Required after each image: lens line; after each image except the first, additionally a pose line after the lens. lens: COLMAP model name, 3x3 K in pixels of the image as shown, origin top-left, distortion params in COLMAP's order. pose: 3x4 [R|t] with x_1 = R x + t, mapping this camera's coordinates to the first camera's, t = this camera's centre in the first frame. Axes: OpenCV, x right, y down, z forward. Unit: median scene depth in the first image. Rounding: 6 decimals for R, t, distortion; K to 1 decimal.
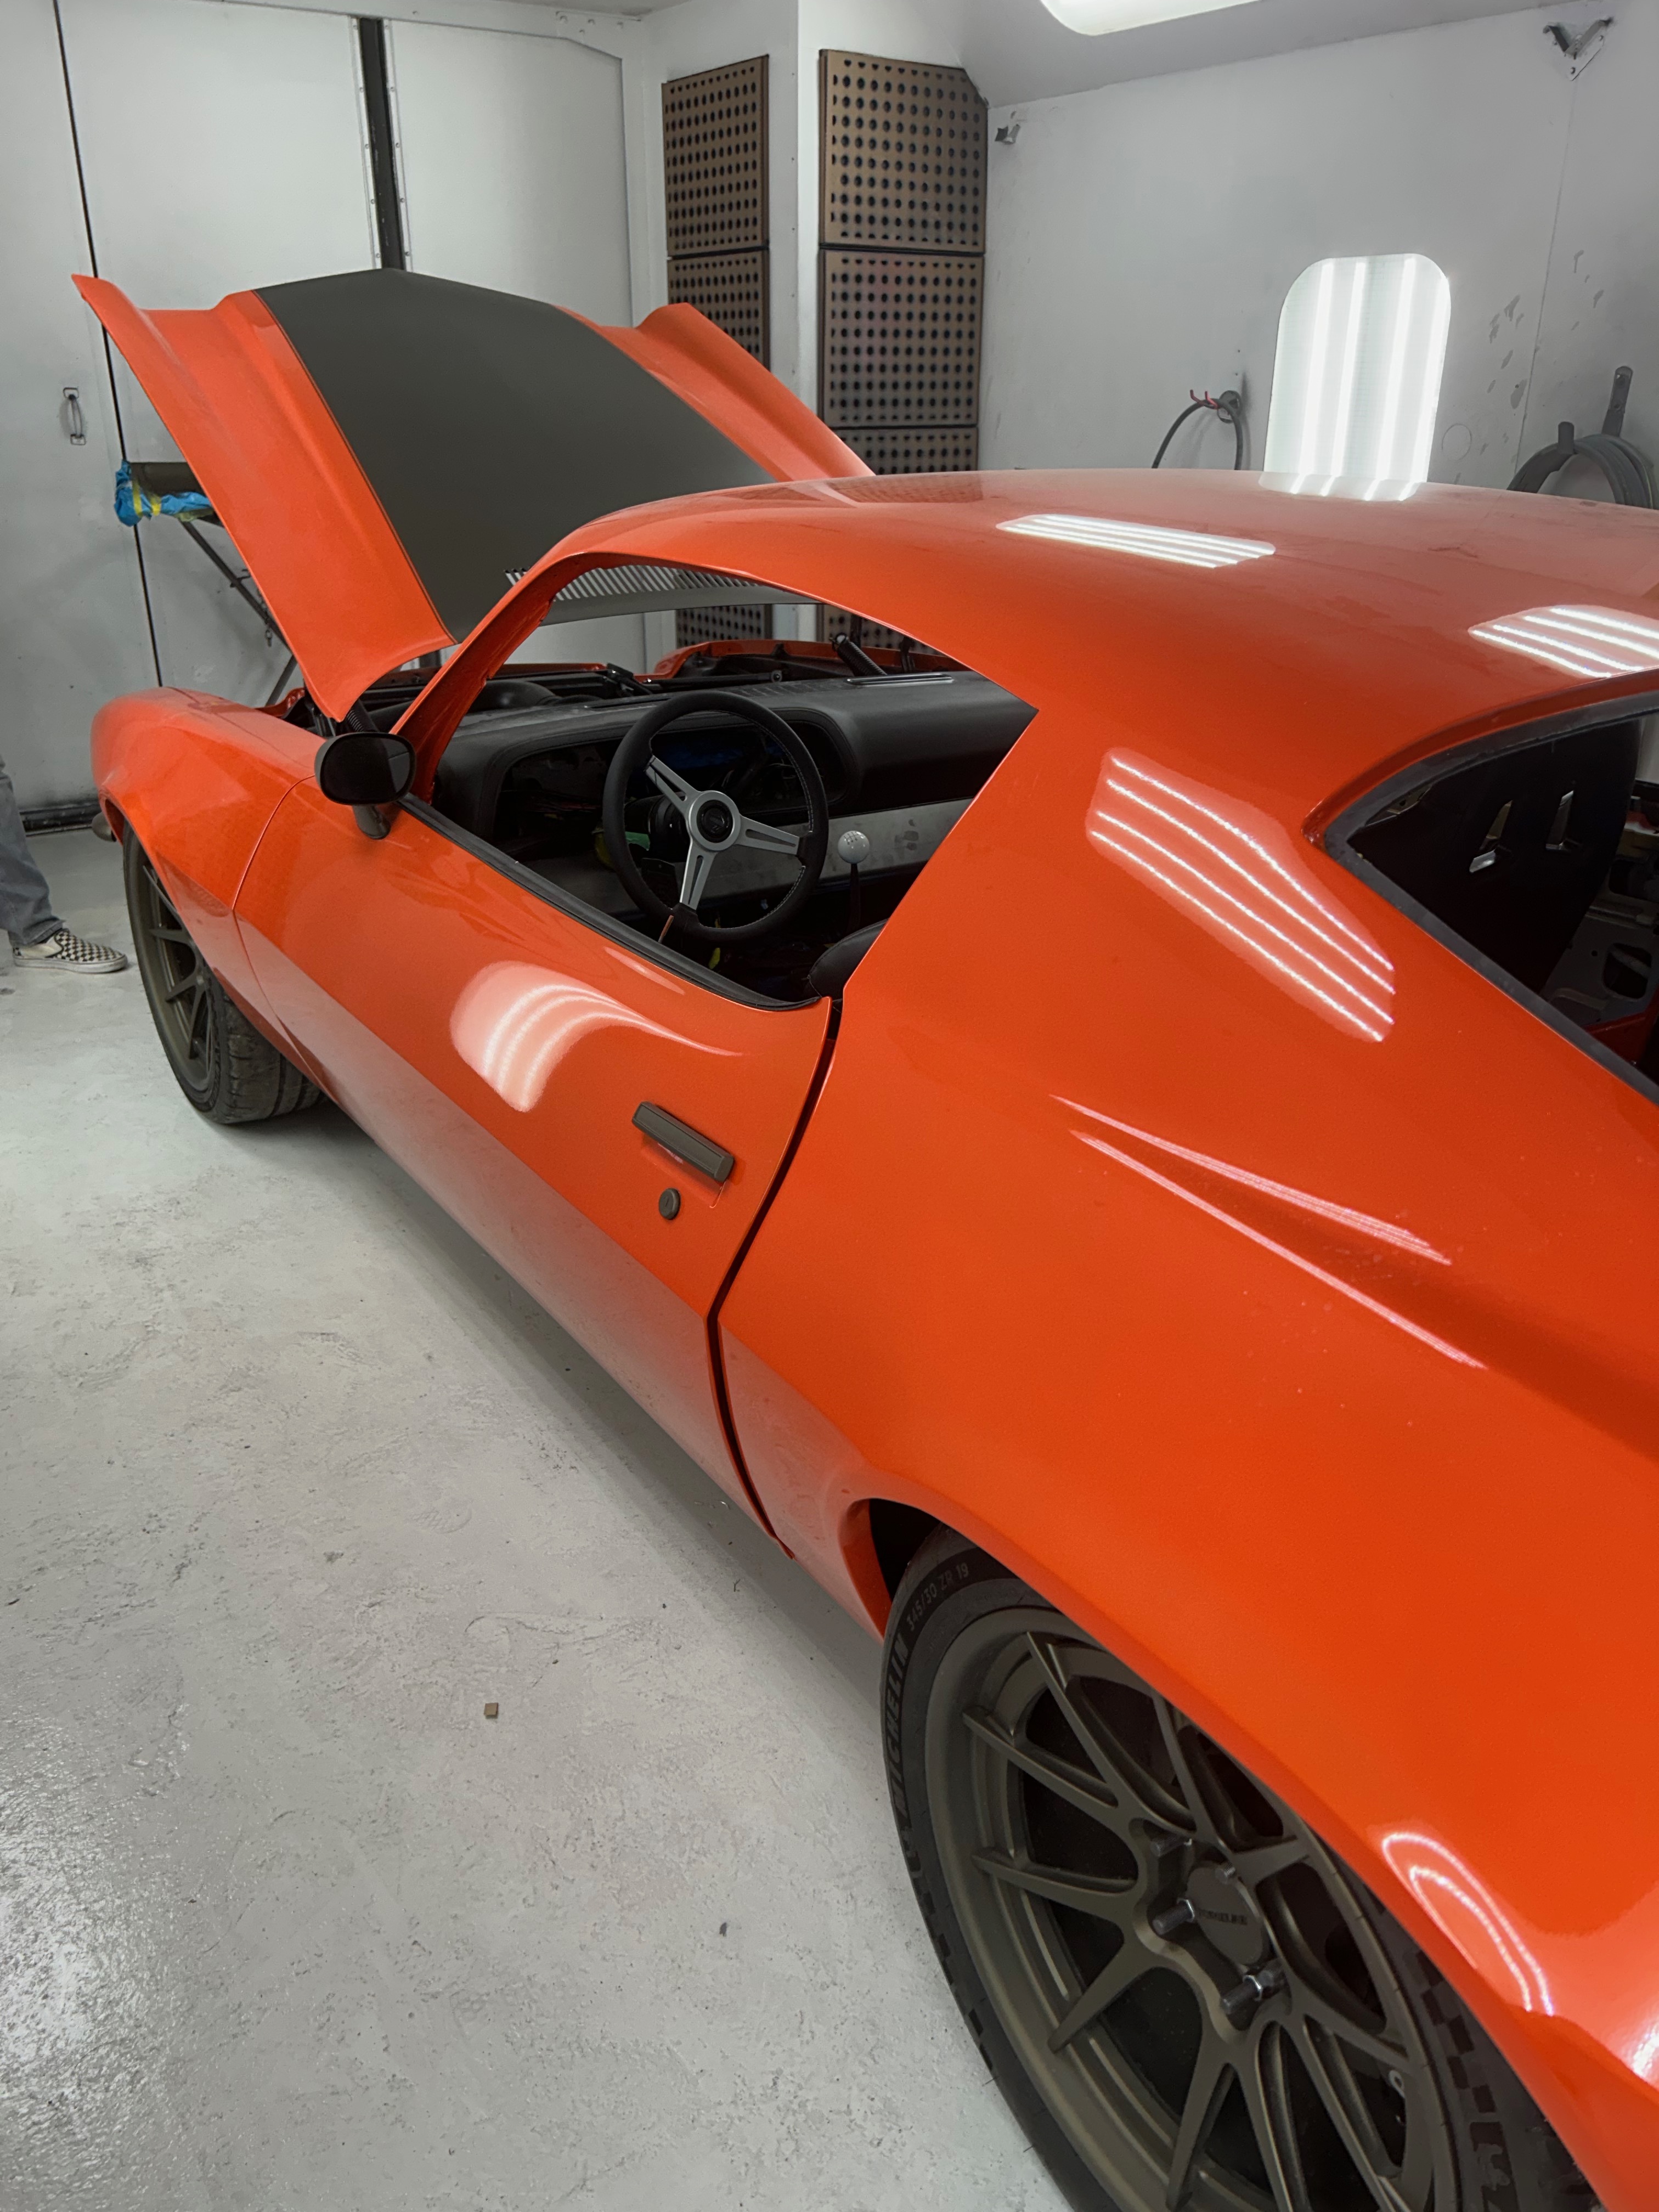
lens RADIAL K [[1682.3, 0, 846.5], [0, 1682.3, 1114.8], [0, 0, 1]] dist [0.038558, -0.053093]
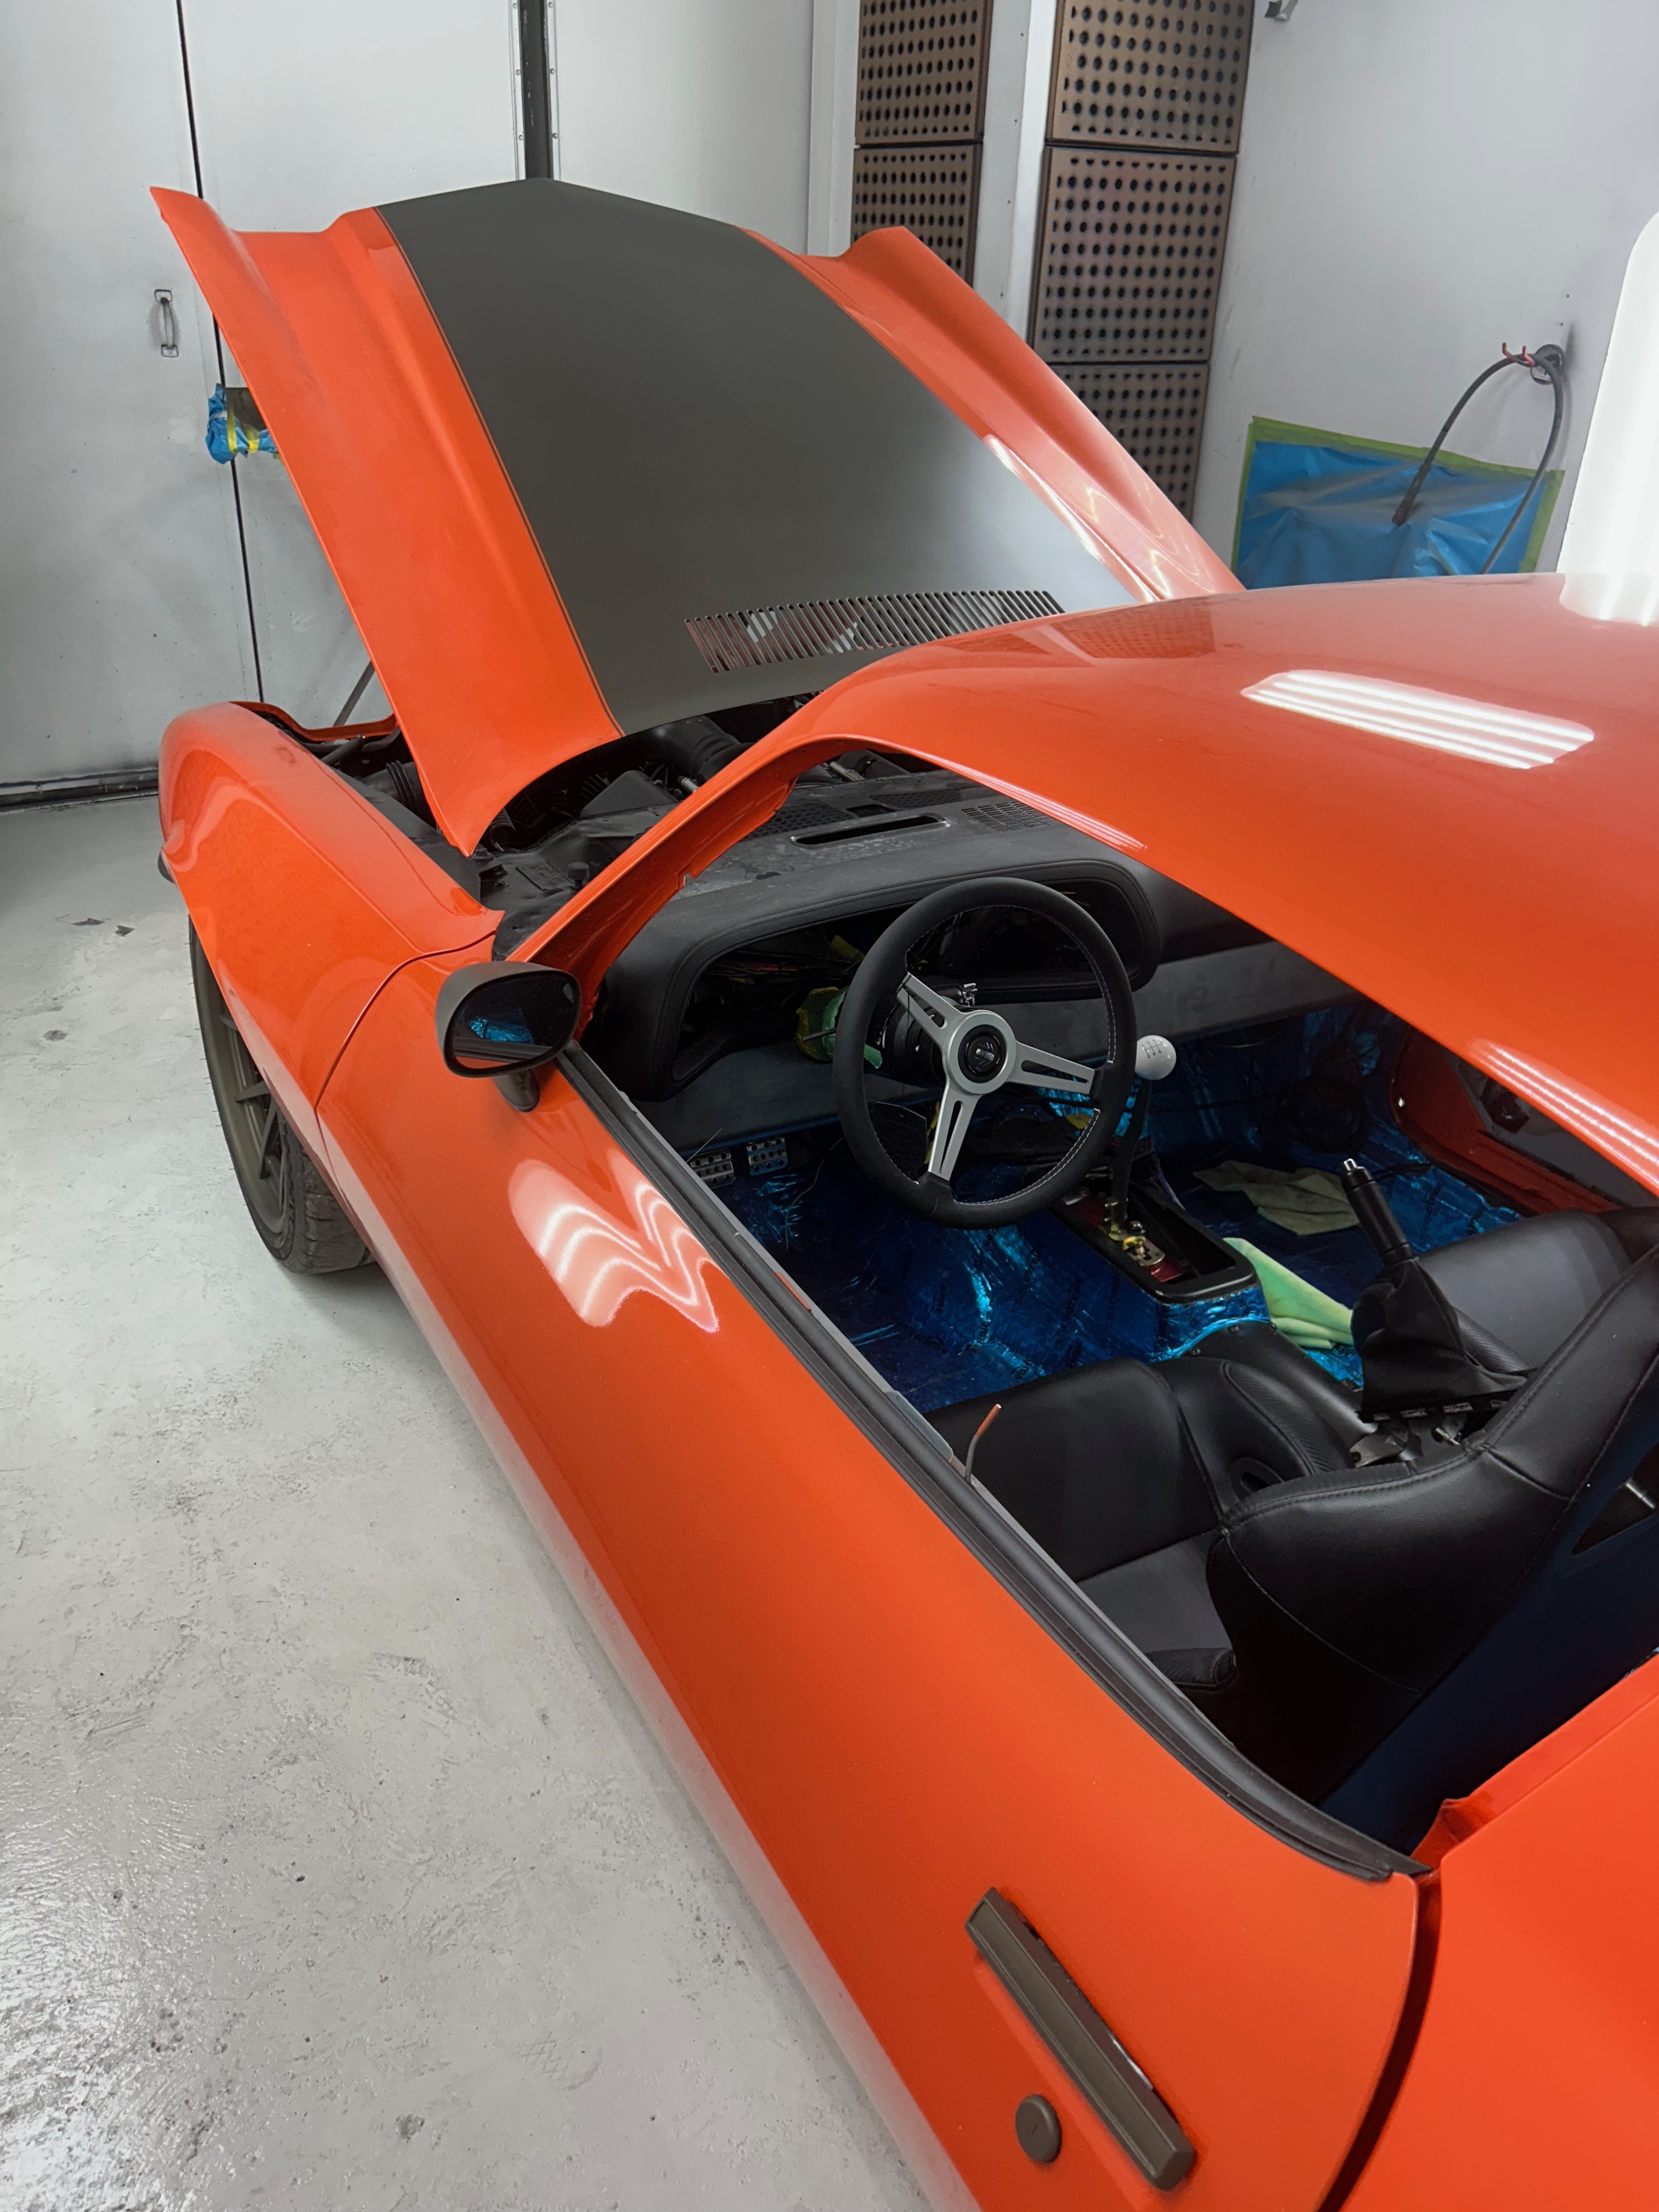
lens RADIAL K [[1682.3, 0, 820.3], [0, 1682.3, 1102.5], [0, 0, 1]] dist [0.038558, -0.053093]
pose [[0.996334, 0.061741, -0.059216, -0.068955], [-0.057893, 0.996229, 0.064629, -0.130676], [0.062983, -0.060964, 0.996151, 0.195317]]
